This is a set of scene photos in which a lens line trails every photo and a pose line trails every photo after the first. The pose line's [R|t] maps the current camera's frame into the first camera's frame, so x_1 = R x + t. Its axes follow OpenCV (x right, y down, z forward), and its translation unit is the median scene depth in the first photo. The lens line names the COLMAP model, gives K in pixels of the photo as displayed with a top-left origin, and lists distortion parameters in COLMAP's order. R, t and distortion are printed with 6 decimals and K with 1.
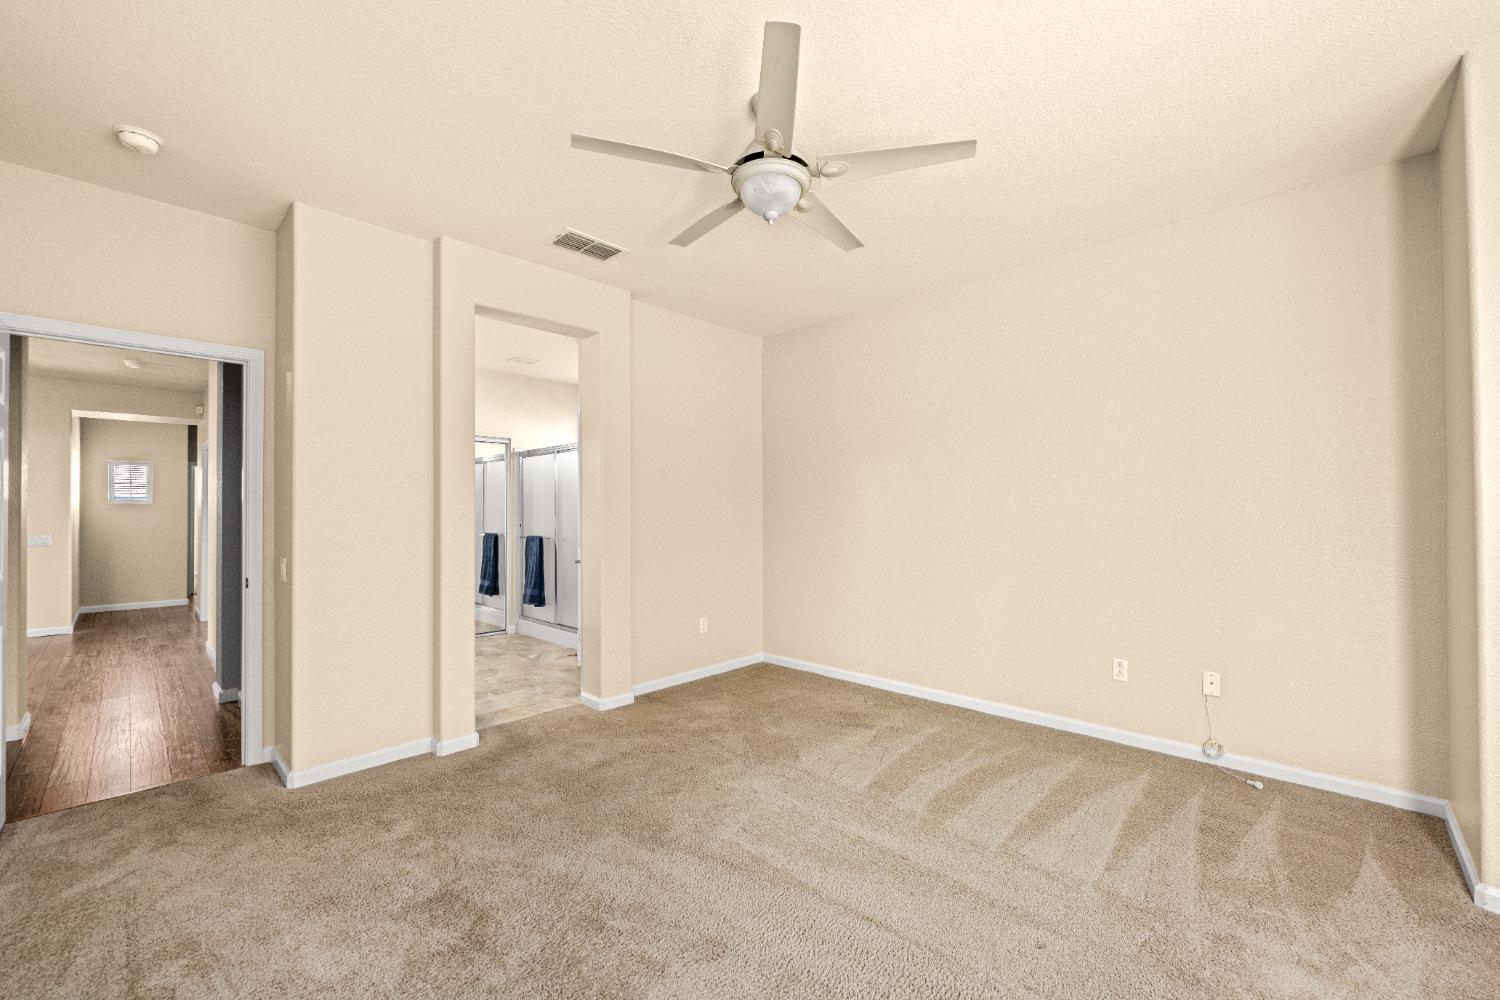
lens RADIAL K [[608.4, 0, 753.6], [0, 608.4, 503.8], [0, 0, 1]] dist [-0.002382, 0.000818]
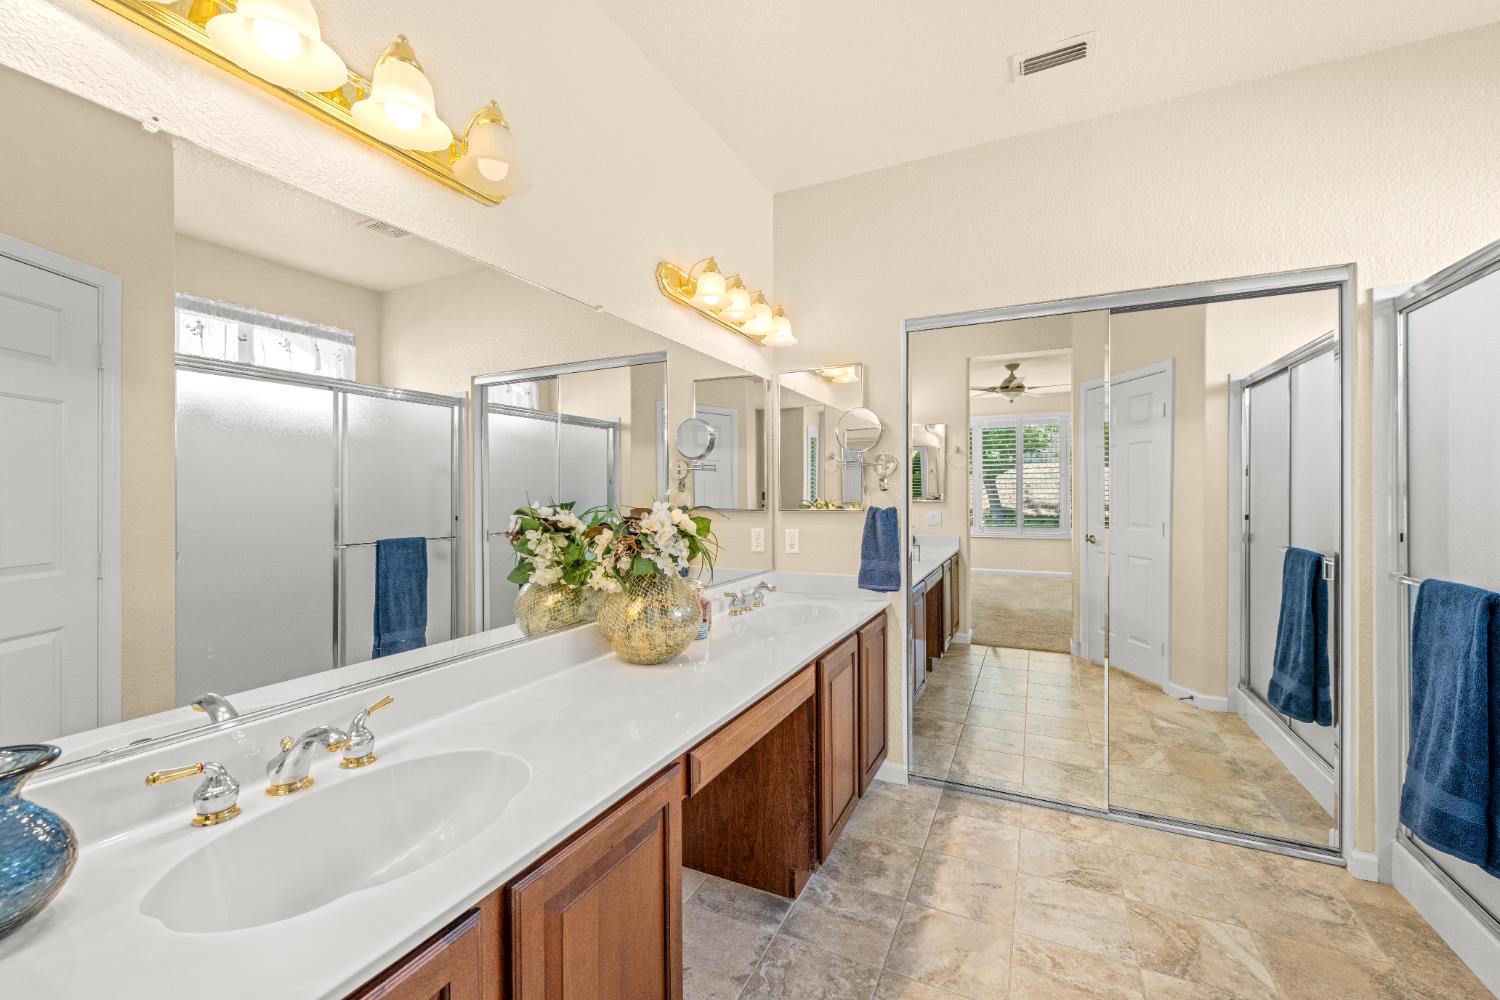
lens RADIAL K [[608.4, 0, 740.3], [0, 608.4, 494.7], [0, 0, 1]] dist [-0.002382, 0.000818]
pose [[0.301366, 0.003636, -0.953502, -0.388792], [0.014421, 0.999861, 0.008371, 0.013961], [0.953399, -0.016273, 0.301272, 1.194266]]
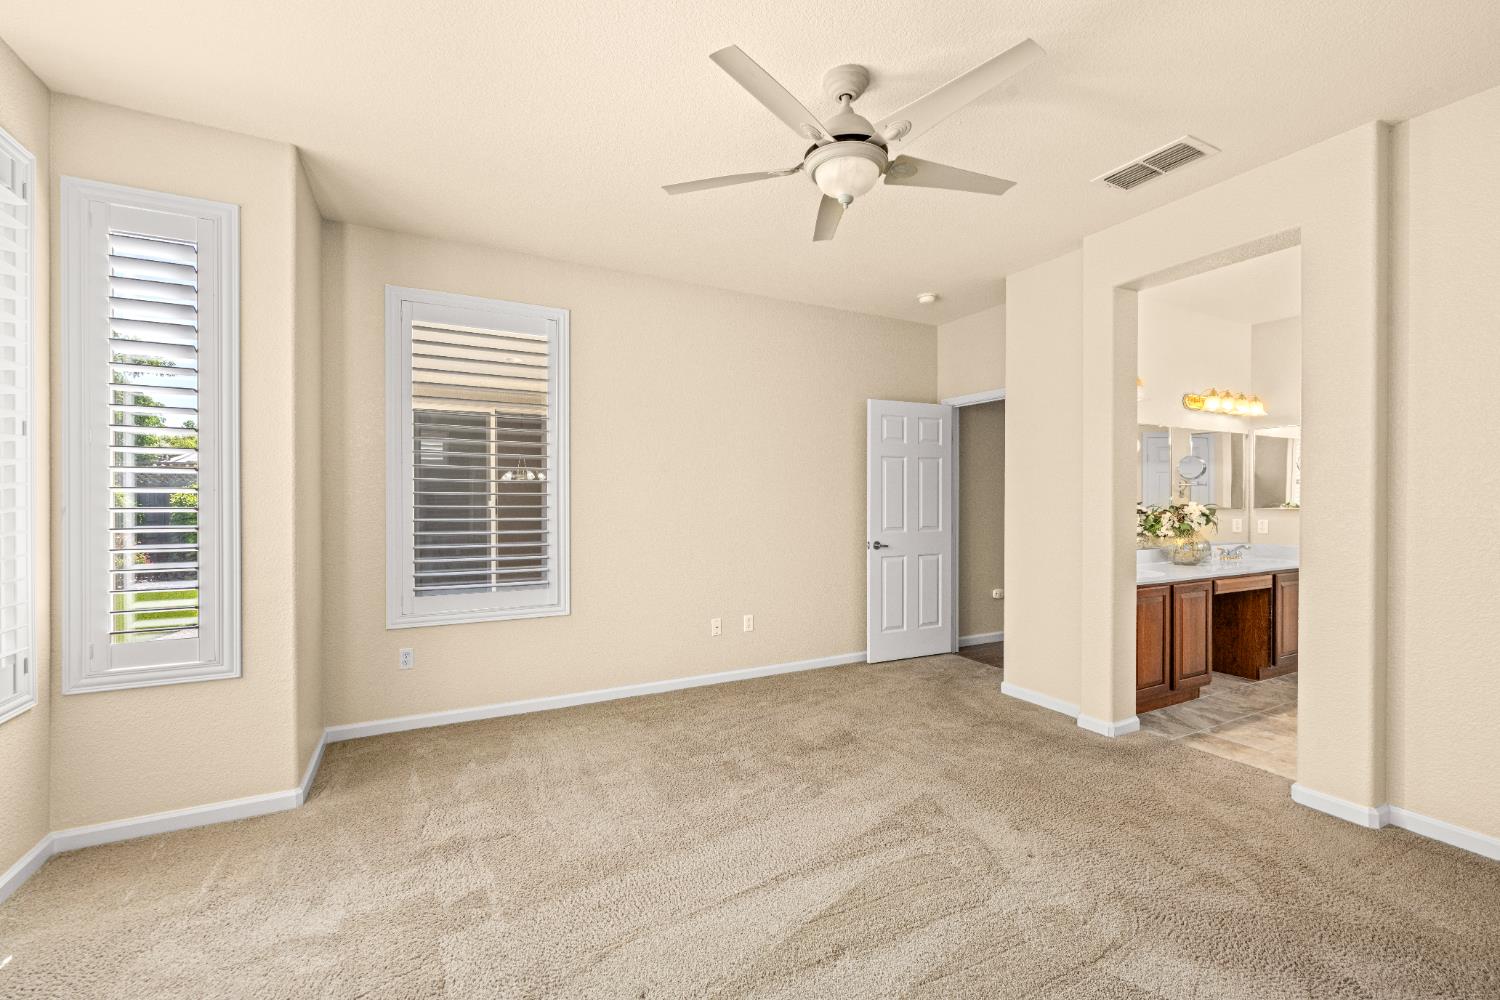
lens RADIAL K [[608.4, 0, 743.3], [0, 608.4, 503.3], [0, 0, 1]] dist [-0.002382, 0.000818]
pose [[-0.325868, 0.010756, -0.945354, 0.685397], [0.011134, 0.999910, 0.007539, 0.005675], [0.945350, -0.008069, -0.325958, 0.785414]]
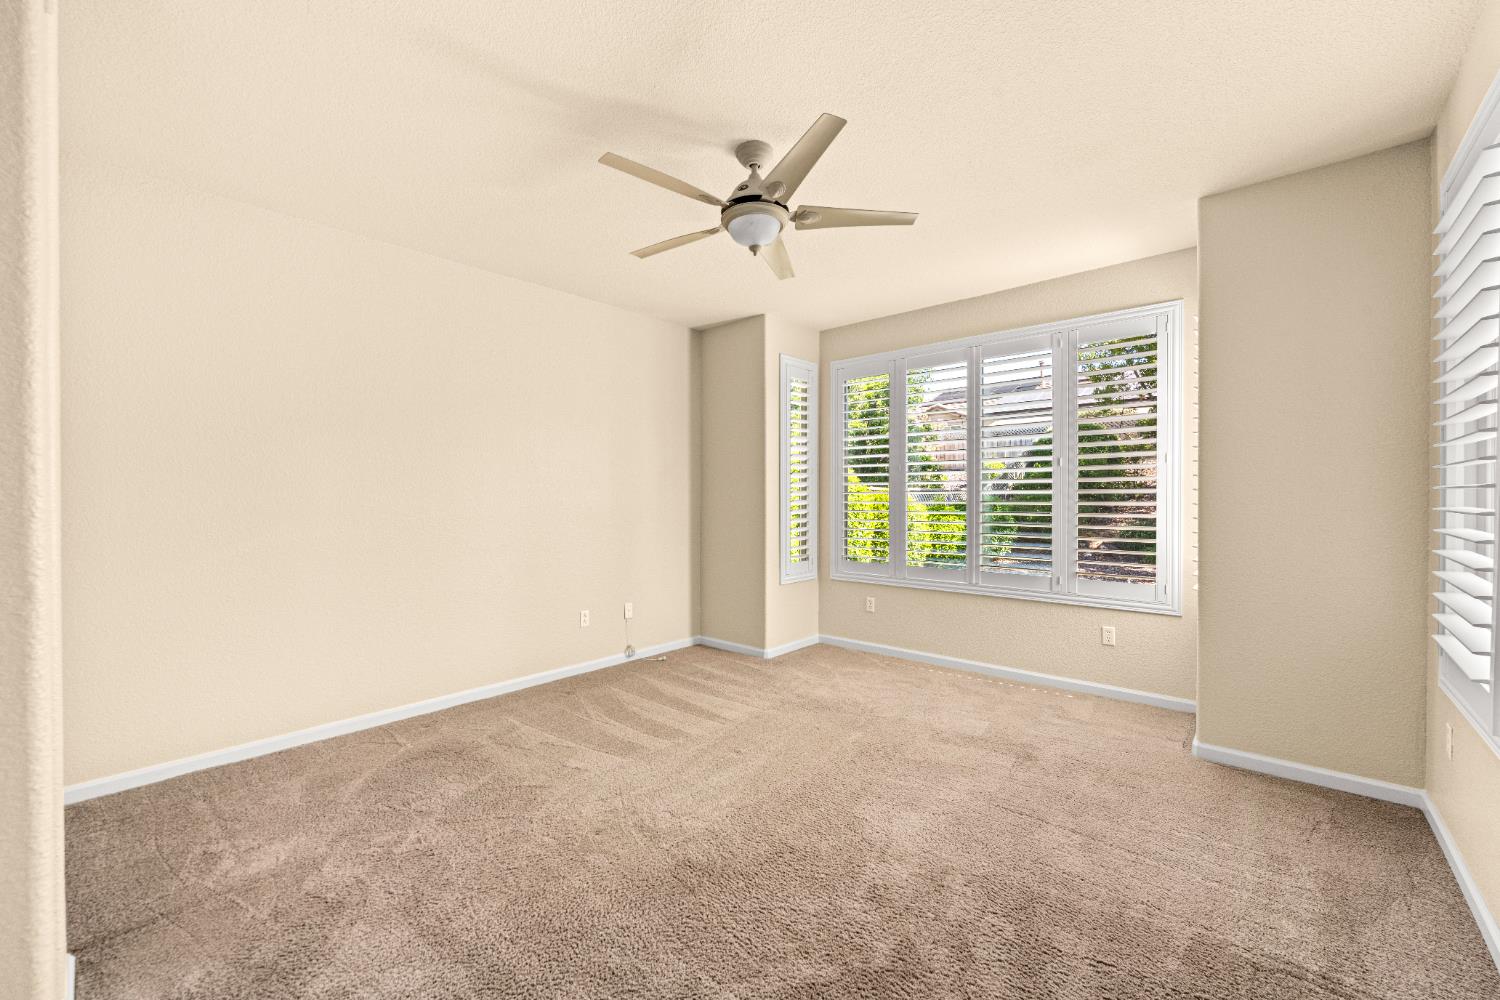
lens RADIAL K [[608.4, 0, 745.4], [0, 608.4, 501.5], [0, 0, 1]] dist [-0.002382, 0.000818]
pose [[-0.046920, -0.003259, 0.998893, -0.776119], [-0.010312, 0.999943, 0.002778, 0.006536], [-0.998845, -0.010170, -0.046951, 0.725153]]
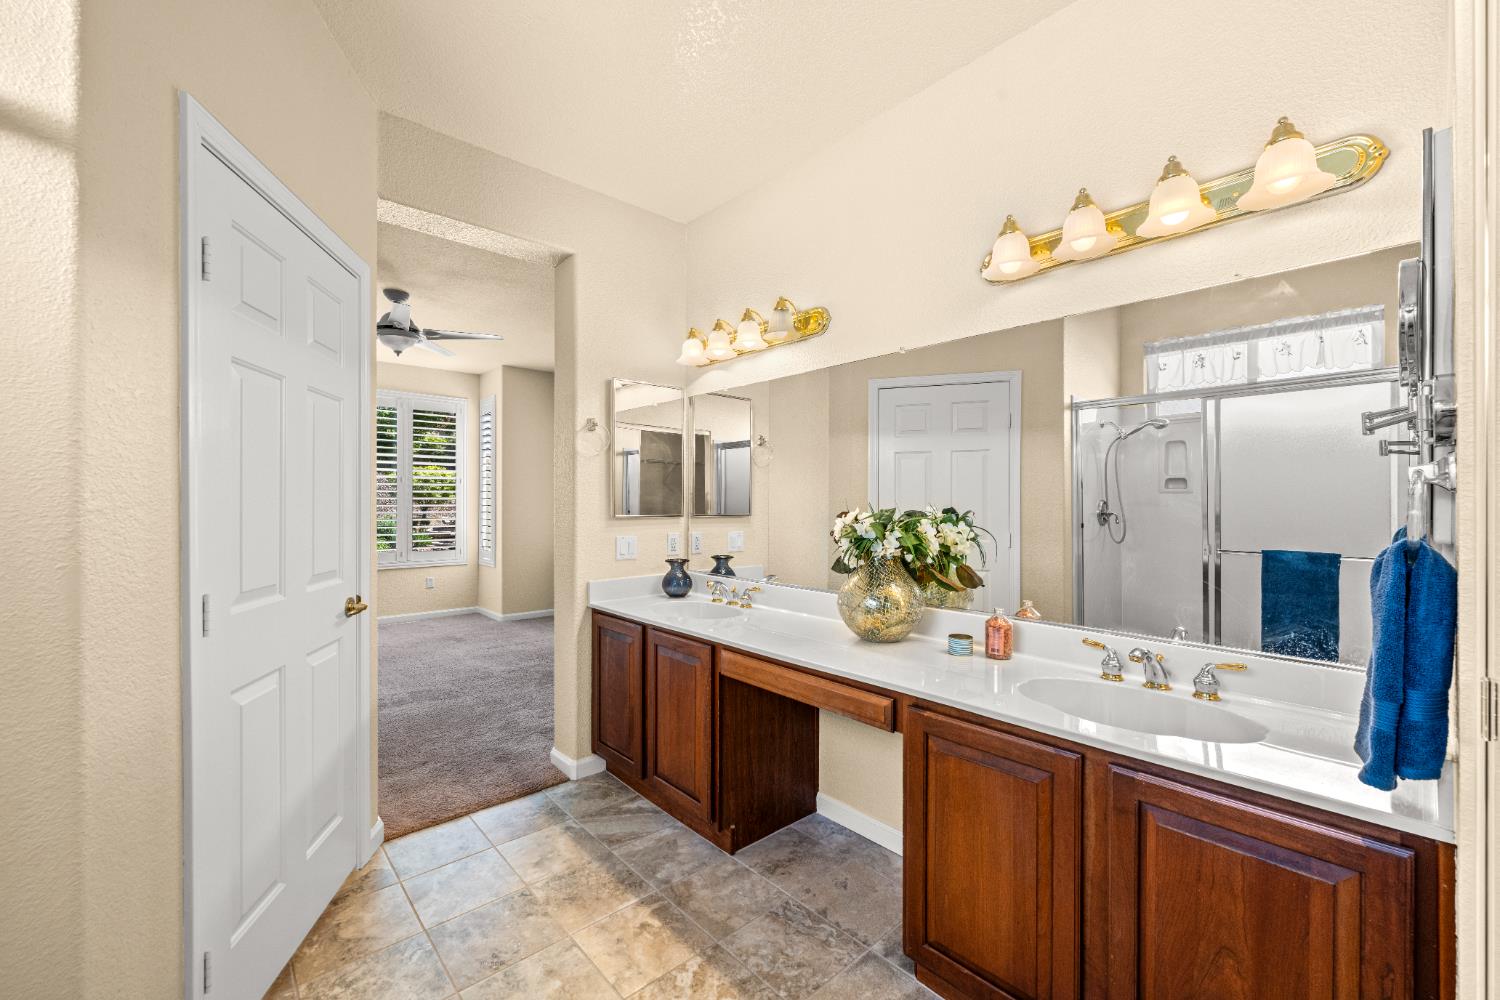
lens RADIAL K [[608.4, 0, 755.5], [0, 608.4, 498.7], [0, 0, 1]] dist [-0.002382, 0.000818]
pose [[-0.997746, 0.001695, 0.067089, -0.839283], [0.001053, 0.999953, -0.009606, 0.019653], [-0.067102, -0.009514, -0.997701, 1.938739]]
